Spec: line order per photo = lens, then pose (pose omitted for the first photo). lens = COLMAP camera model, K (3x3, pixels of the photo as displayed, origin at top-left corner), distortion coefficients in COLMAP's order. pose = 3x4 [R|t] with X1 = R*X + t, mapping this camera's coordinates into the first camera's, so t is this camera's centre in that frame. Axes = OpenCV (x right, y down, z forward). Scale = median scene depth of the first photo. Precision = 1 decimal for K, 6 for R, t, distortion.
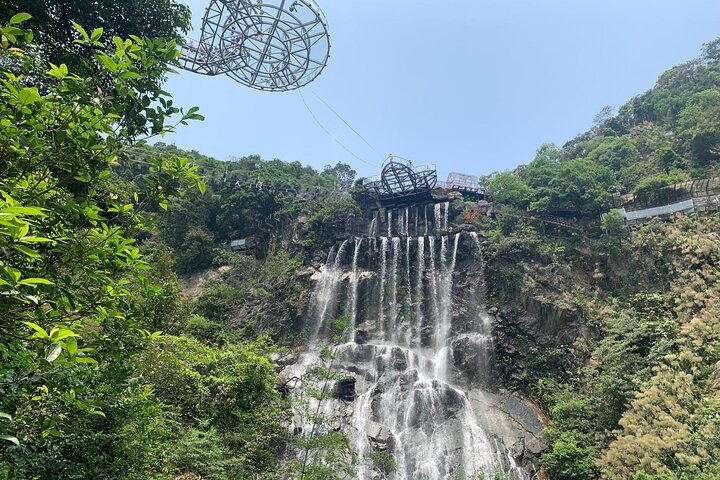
lens RADIAL K [[526.7, 0, 360.0], [0, 526.7, 240.0], [0, 0, 1]] dist [0.085997, -0.000453]
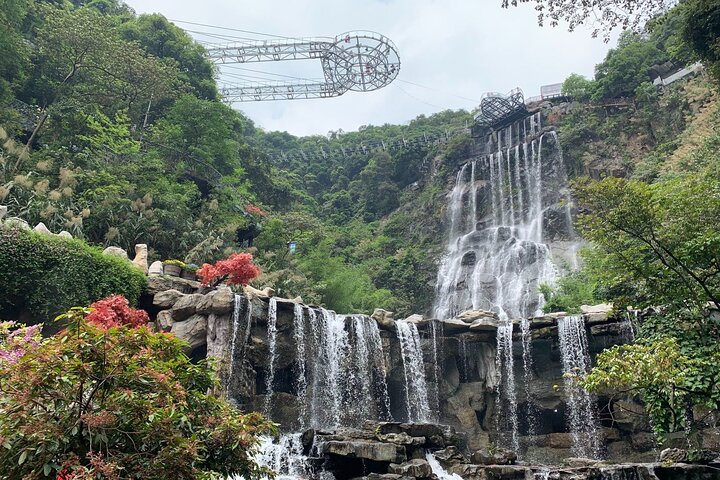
lens RADIAL K [[465.9, 0, 360.0], [0, 465.9, 240.0], [0, 0, 1]] dist [-0.001029, -0.000998]
pose [[0.865328, -0.215938, -0.452303, 0.260671], [0.273486, 0.959673, 0.065057, 0.038692], [0.420014, -0.179994, 0.889489, -0.277794]]
